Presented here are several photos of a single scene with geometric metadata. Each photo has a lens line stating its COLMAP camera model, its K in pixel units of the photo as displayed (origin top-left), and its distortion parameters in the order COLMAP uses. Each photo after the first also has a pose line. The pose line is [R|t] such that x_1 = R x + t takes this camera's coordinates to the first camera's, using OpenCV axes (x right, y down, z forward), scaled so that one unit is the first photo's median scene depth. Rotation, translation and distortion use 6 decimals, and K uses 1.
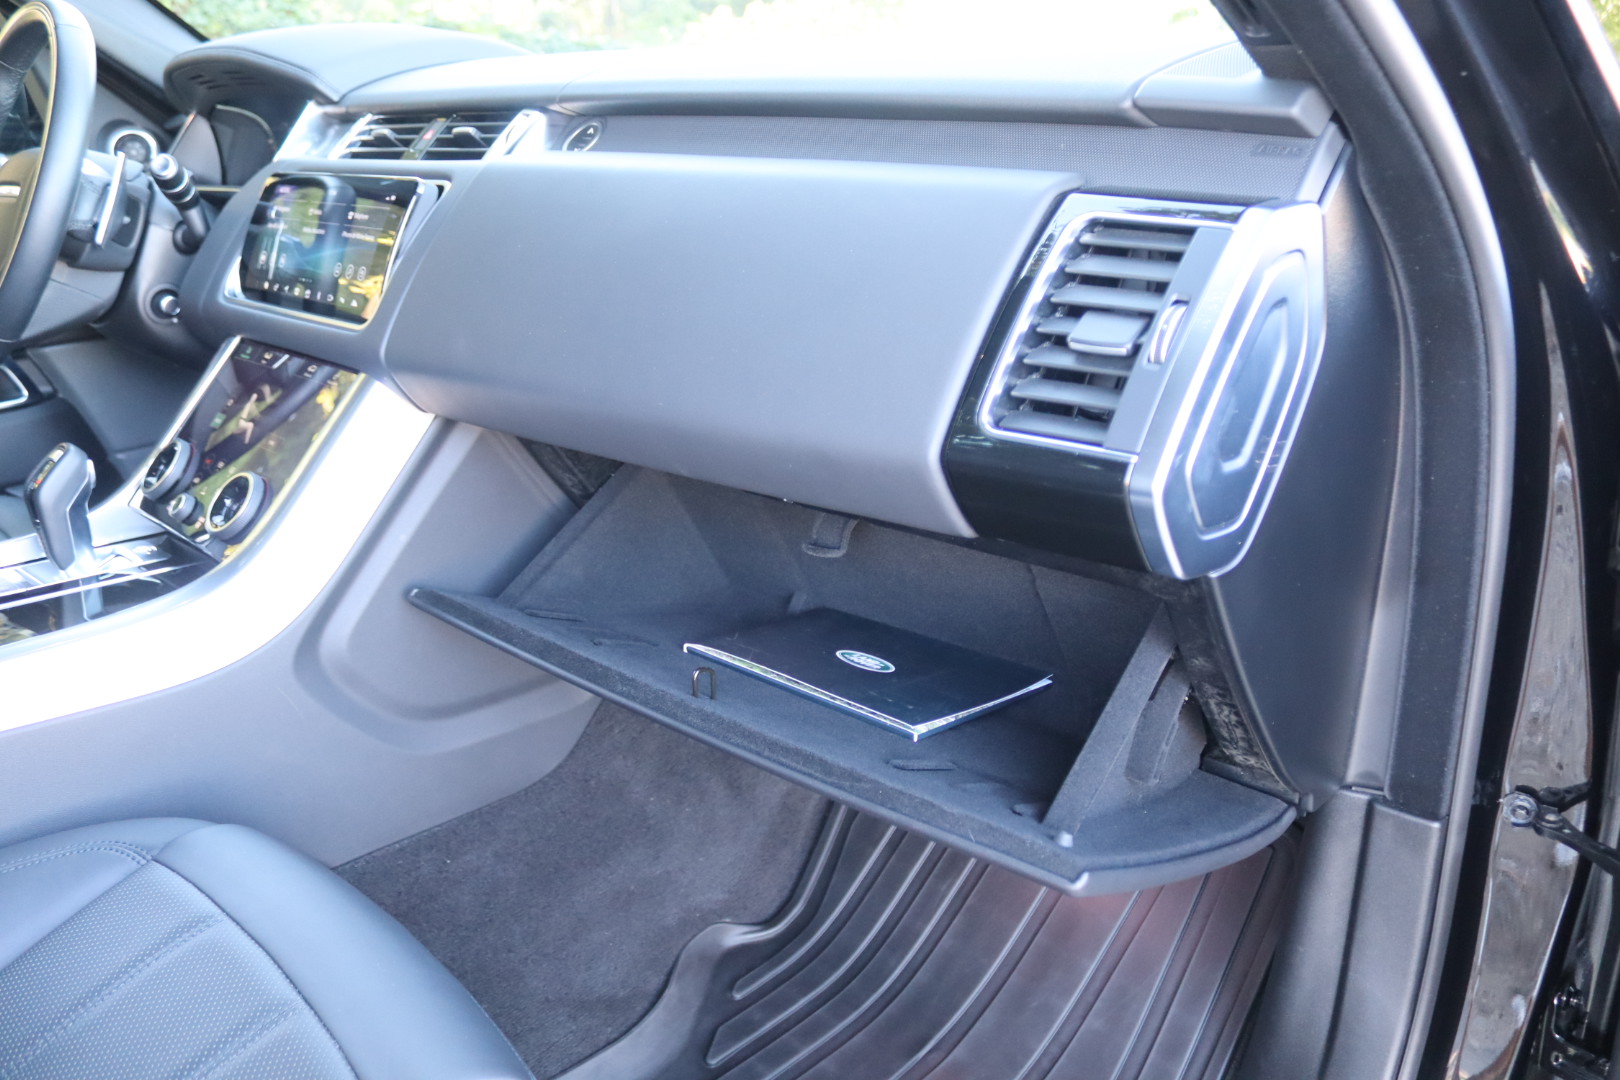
lens RADIAL K [[1352.9, 0, 814.7], [0, 1352.9, 558.1], [0, 0, 1]] dist [-0.162913, 0.142973]
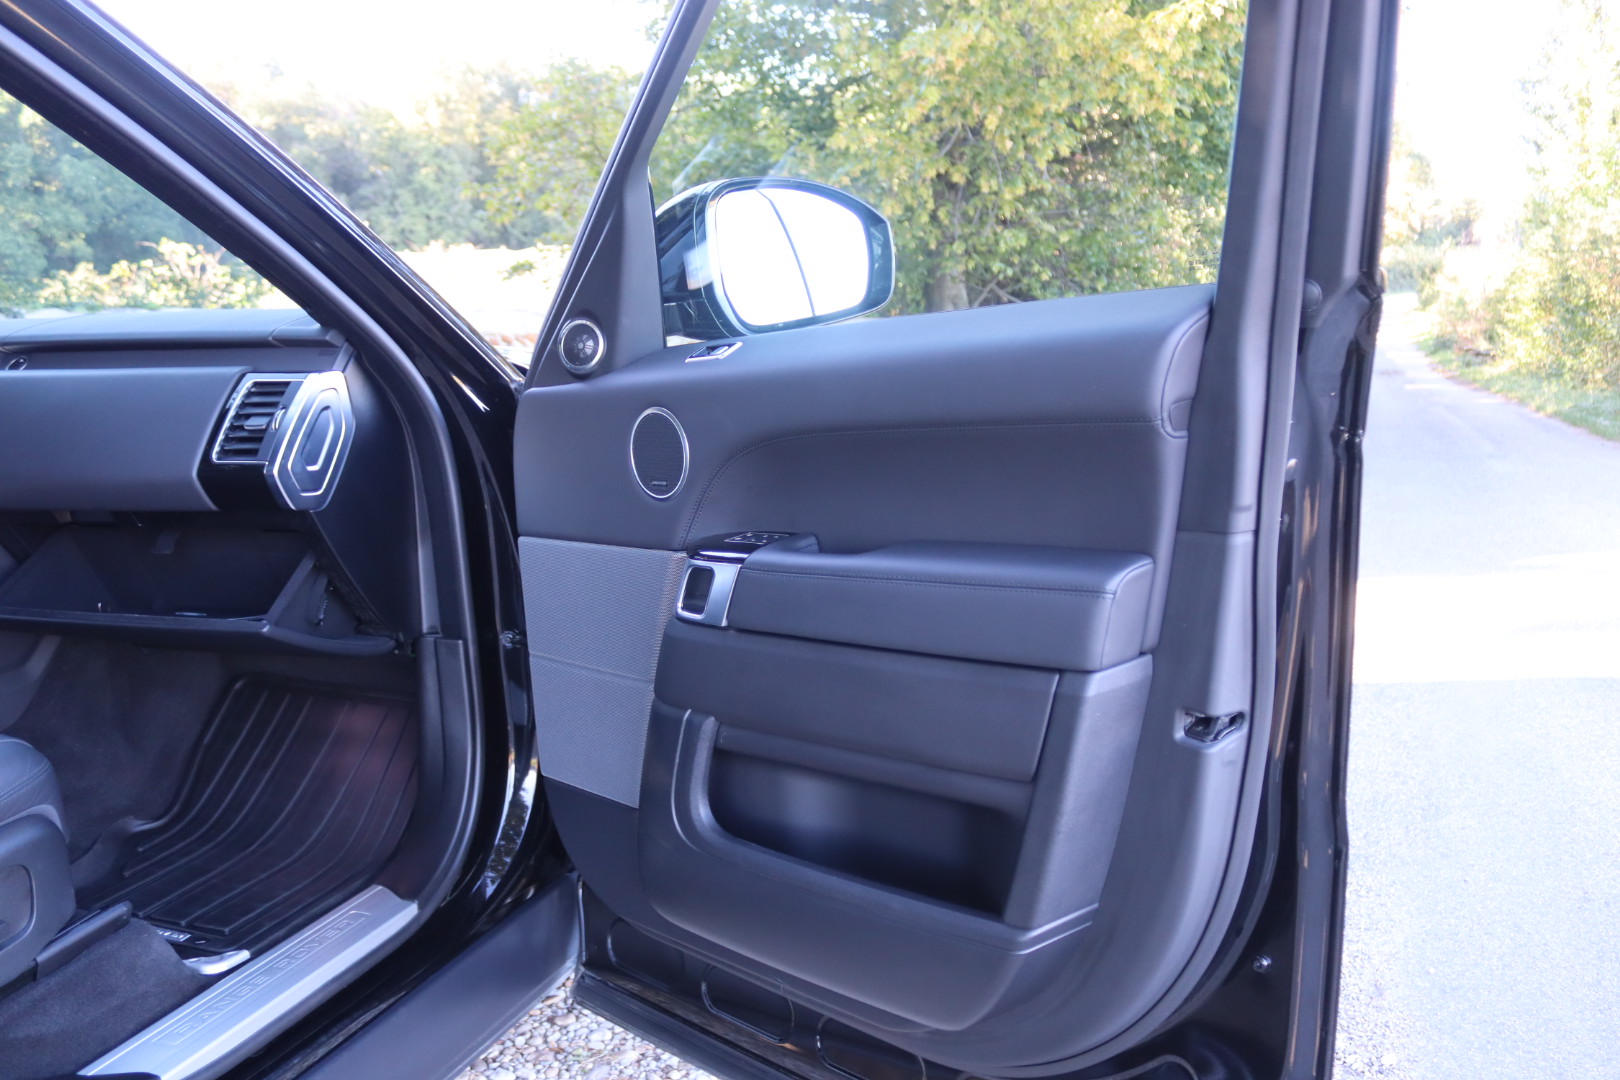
lens RADIAL K [[1352.9, 0, 814.7], [0, 1352.9, 558.1], [0, 0, 1]] dist [-0.162913, 0.142973]
pose [[0.904359, -0.076849, 0.419797, 0.074118], [0.149502, 0.978371, -0.142966, 0.481200], [-0.399731, 0.192053, 0.896287, -1.315558]]
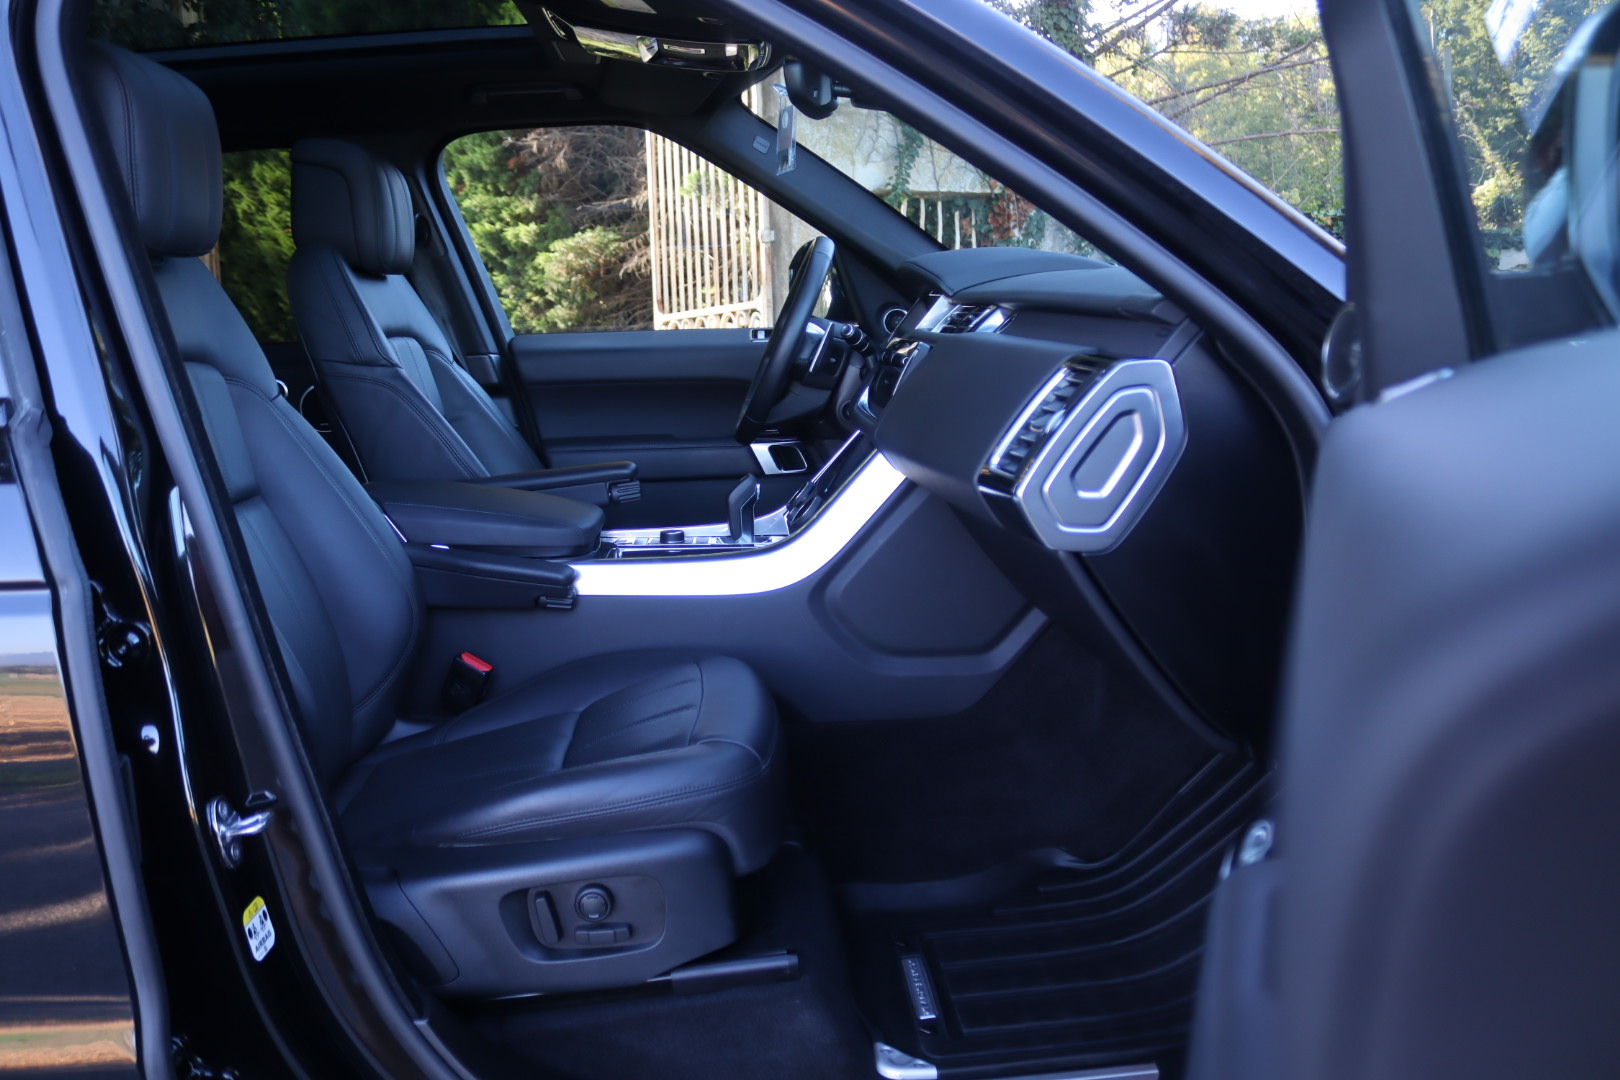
lens RADIAL K [[1352.9, 0, 814.7], [0, 1352.9, 558.1], [0, 0, 1]] dist [-0.162913, 0.142973]
pose [[0.759972, 0.122808, -0.638249, 0.942982], [-0.206092, 0.976845, -0.057439, 0.156271], [0.616416, 0.175190, 0.767685, -0.514846]]
